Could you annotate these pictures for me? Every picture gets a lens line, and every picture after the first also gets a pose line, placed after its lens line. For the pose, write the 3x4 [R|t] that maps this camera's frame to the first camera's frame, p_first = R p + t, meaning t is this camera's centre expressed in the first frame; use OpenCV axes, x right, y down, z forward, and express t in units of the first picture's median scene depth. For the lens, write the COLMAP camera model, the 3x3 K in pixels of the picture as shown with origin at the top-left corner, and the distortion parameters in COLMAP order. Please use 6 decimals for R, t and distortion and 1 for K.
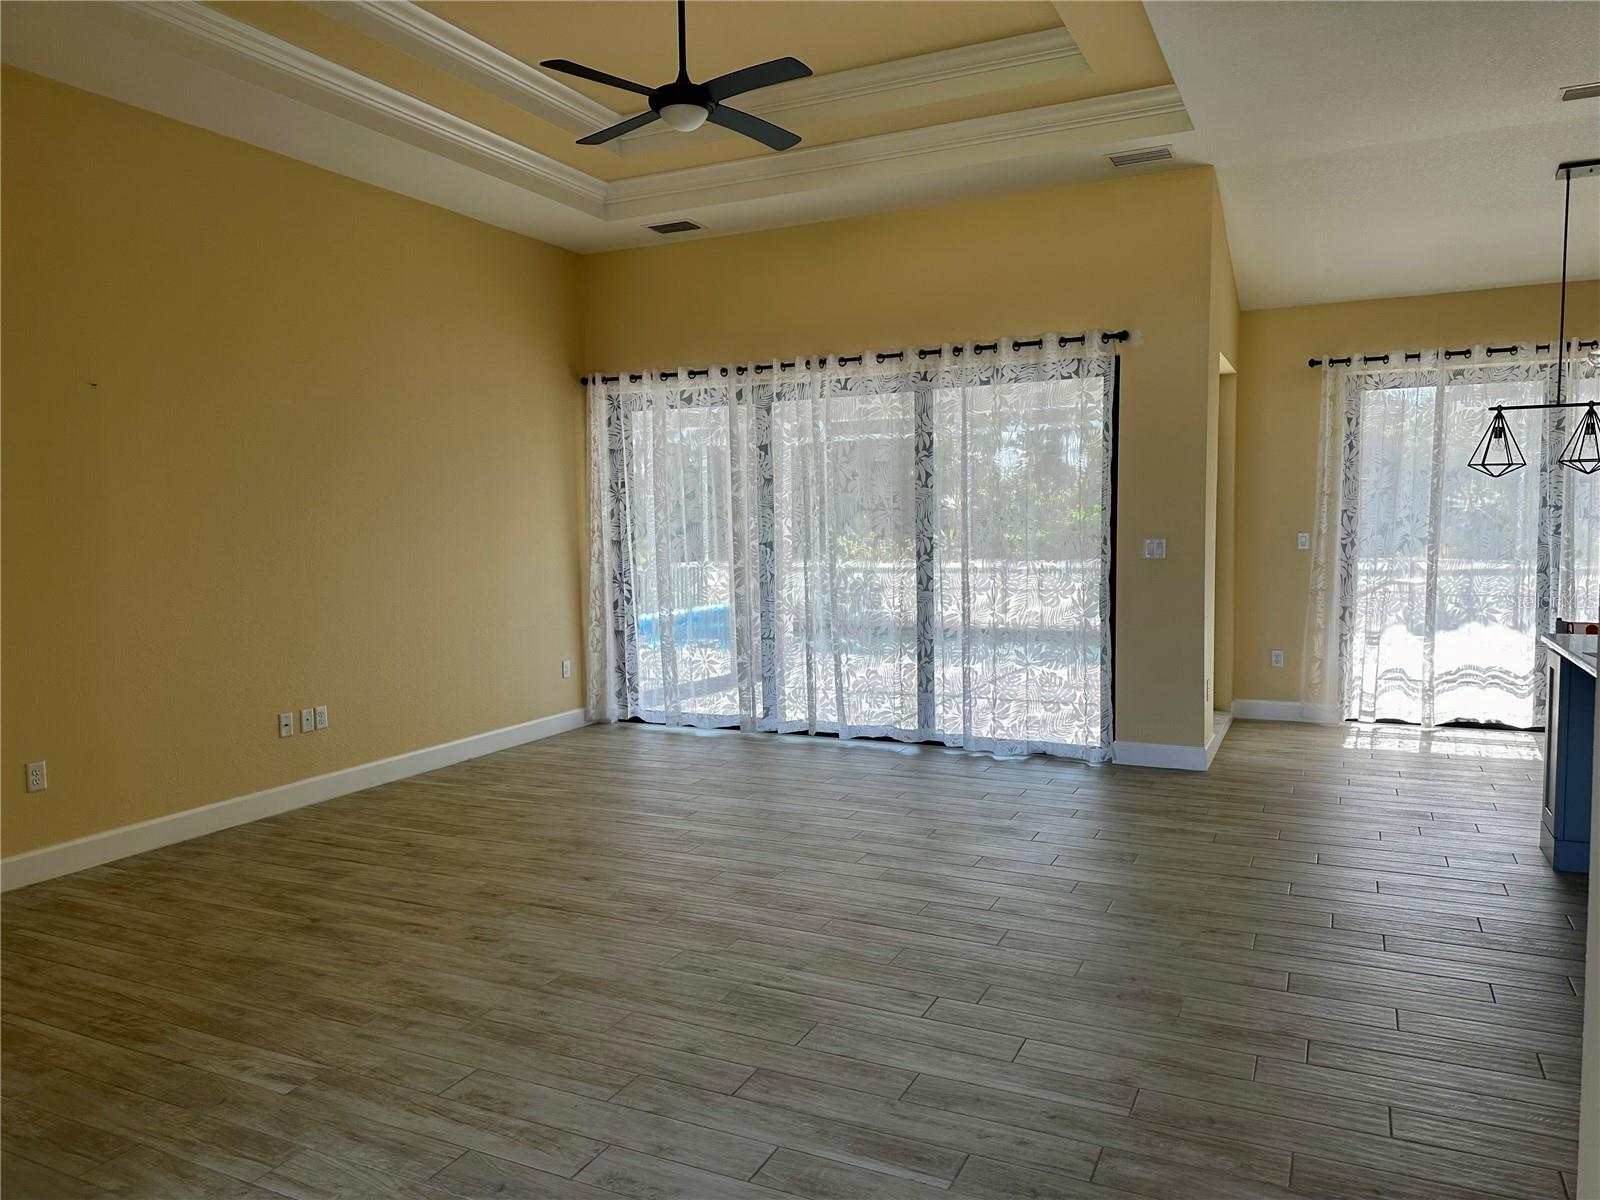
lens RADIAL K [[1134.8, 0, 802.5], [0, 1134.8, 594.5], [0, 0, 1]] dist [0.066673, -0.086141]
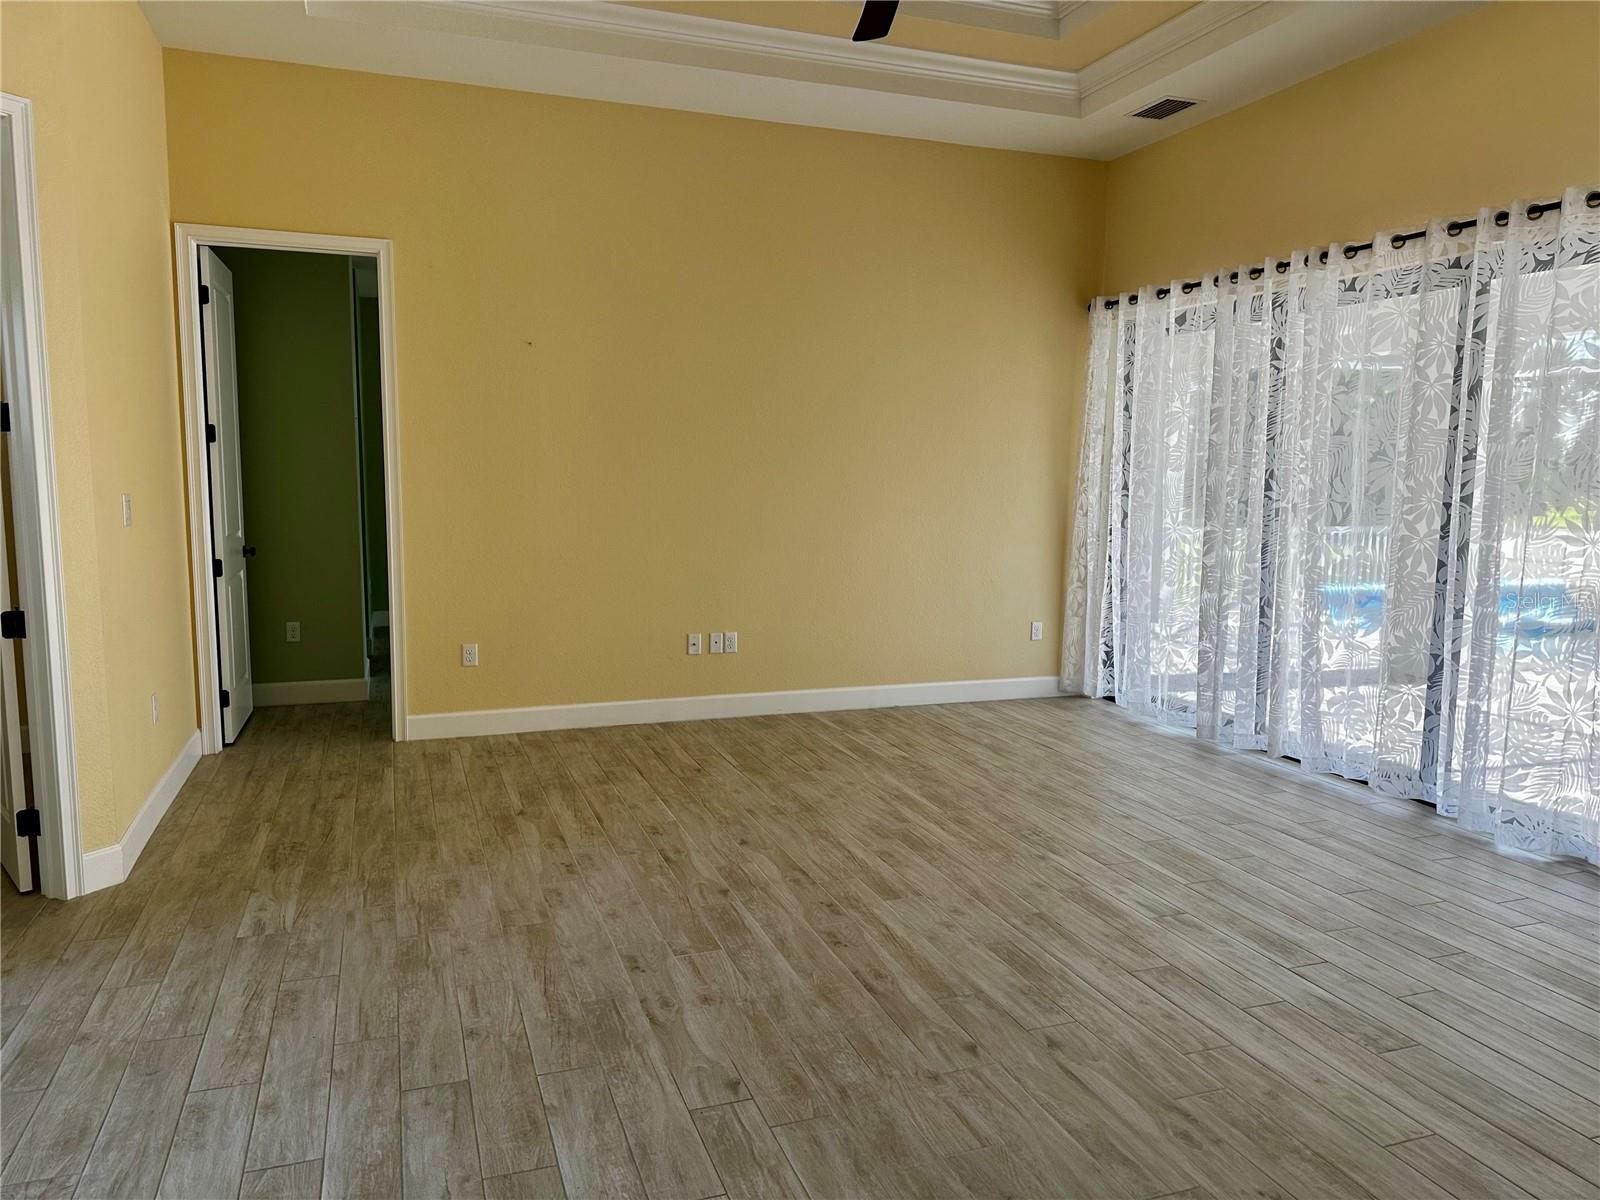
lens RADIAL K [[1134.8, 0, 795.7], [0, 1134.8, 585.1], [0, 0, 1]] dist [0.066673, -0.086141]
pose [[0.707349, 0.097741, -0.700074, 0.402334], [-0.070680, 0.995210, 0.067532, -0.025313], [0.703322, 0.001713, 0.710869, 0.302762]]
